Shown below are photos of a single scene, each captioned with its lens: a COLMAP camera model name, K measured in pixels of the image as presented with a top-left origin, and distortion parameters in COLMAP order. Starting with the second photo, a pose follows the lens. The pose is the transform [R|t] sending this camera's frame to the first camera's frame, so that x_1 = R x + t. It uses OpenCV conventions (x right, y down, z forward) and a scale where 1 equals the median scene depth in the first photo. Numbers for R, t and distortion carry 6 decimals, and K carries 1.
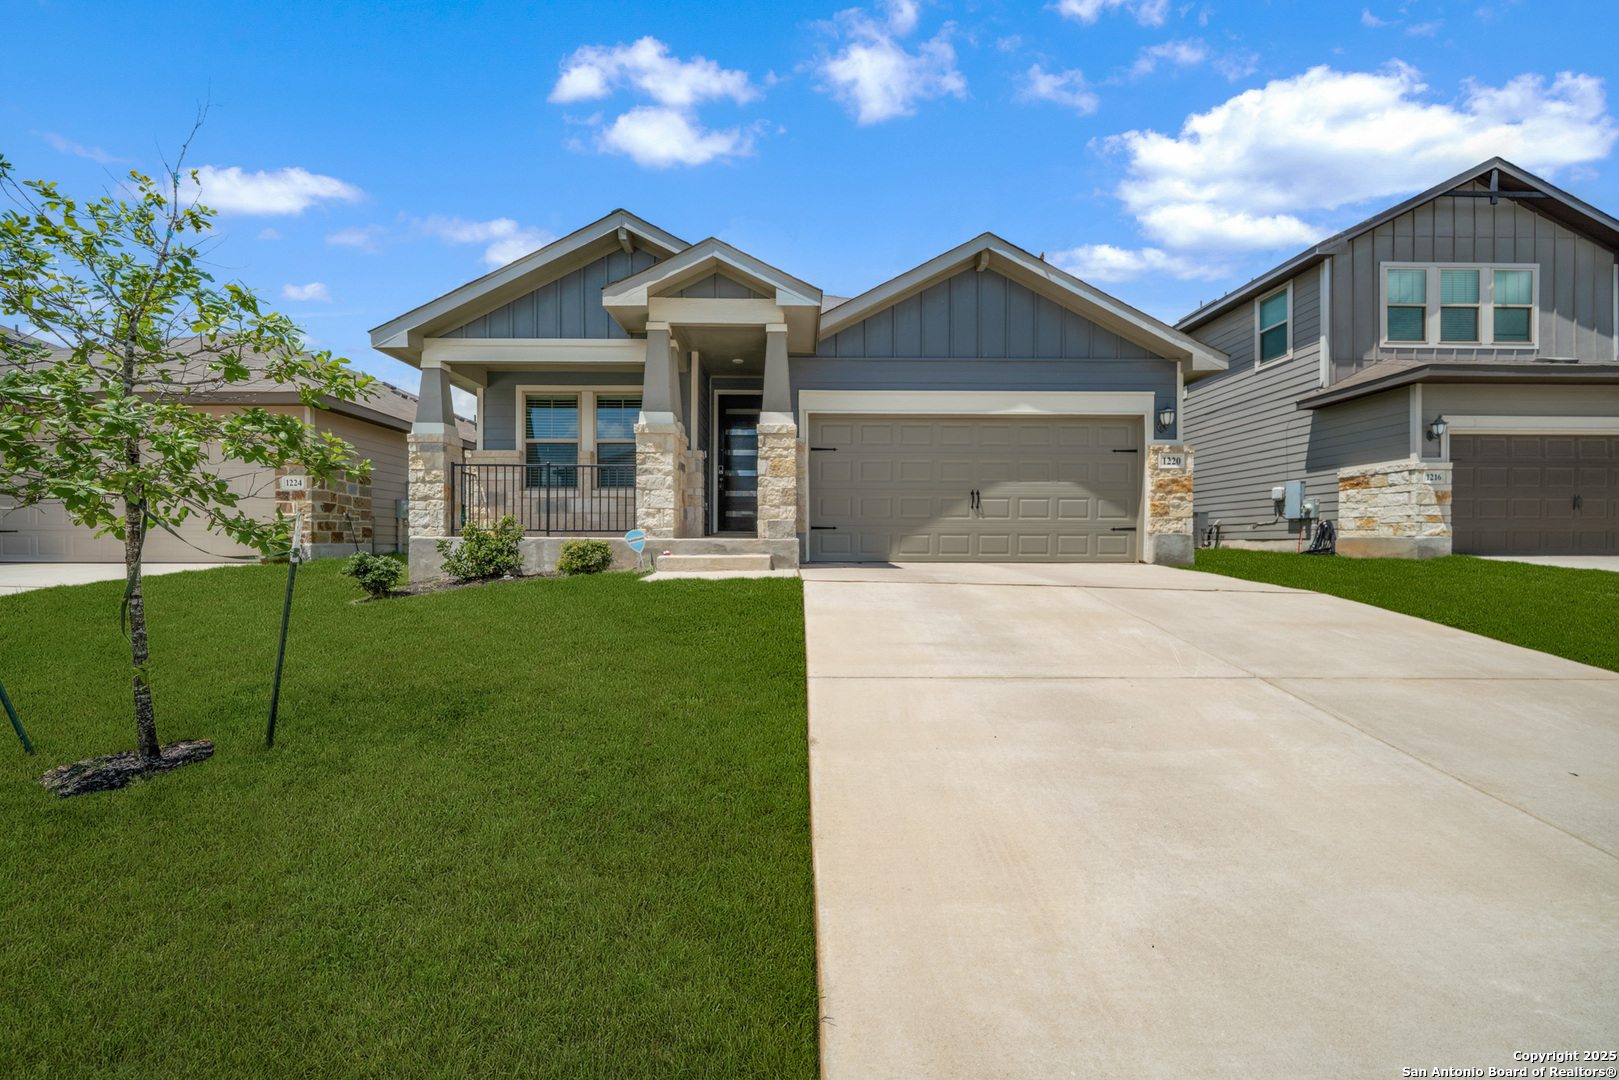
lens RADIAL K [[638.3, 0, 807.4], [0, 638.3, 537.4], [0, 0, 1]] dist [-0.001673, -0.000152]
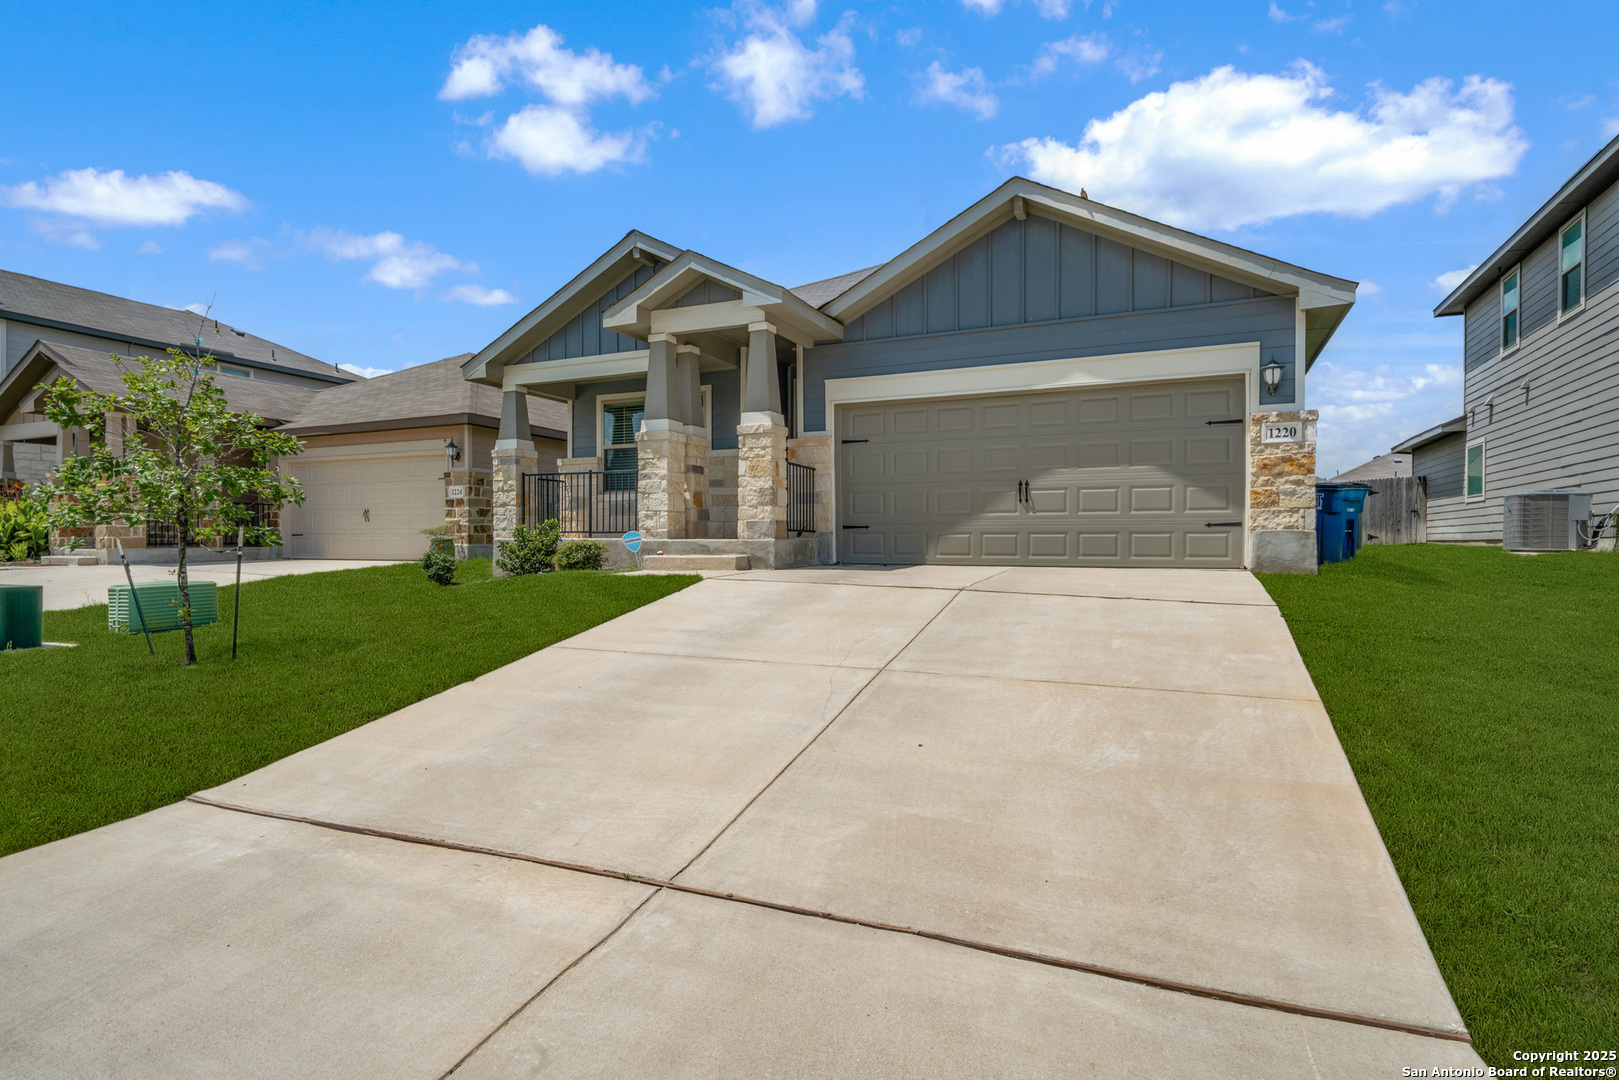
lens RADIAL K [[849.3, 0, 809.5], [0, 849.3, 540.0], [0, 0, 1]] dist [0.000292, 0.000038]
pose [[0.902007, -0.002899, -0.431712, 0.500699], [0.005006, 0.999980, 0.003744, -0.000771], [0.431692, -0.005538, 0.902004, -0.134045]]
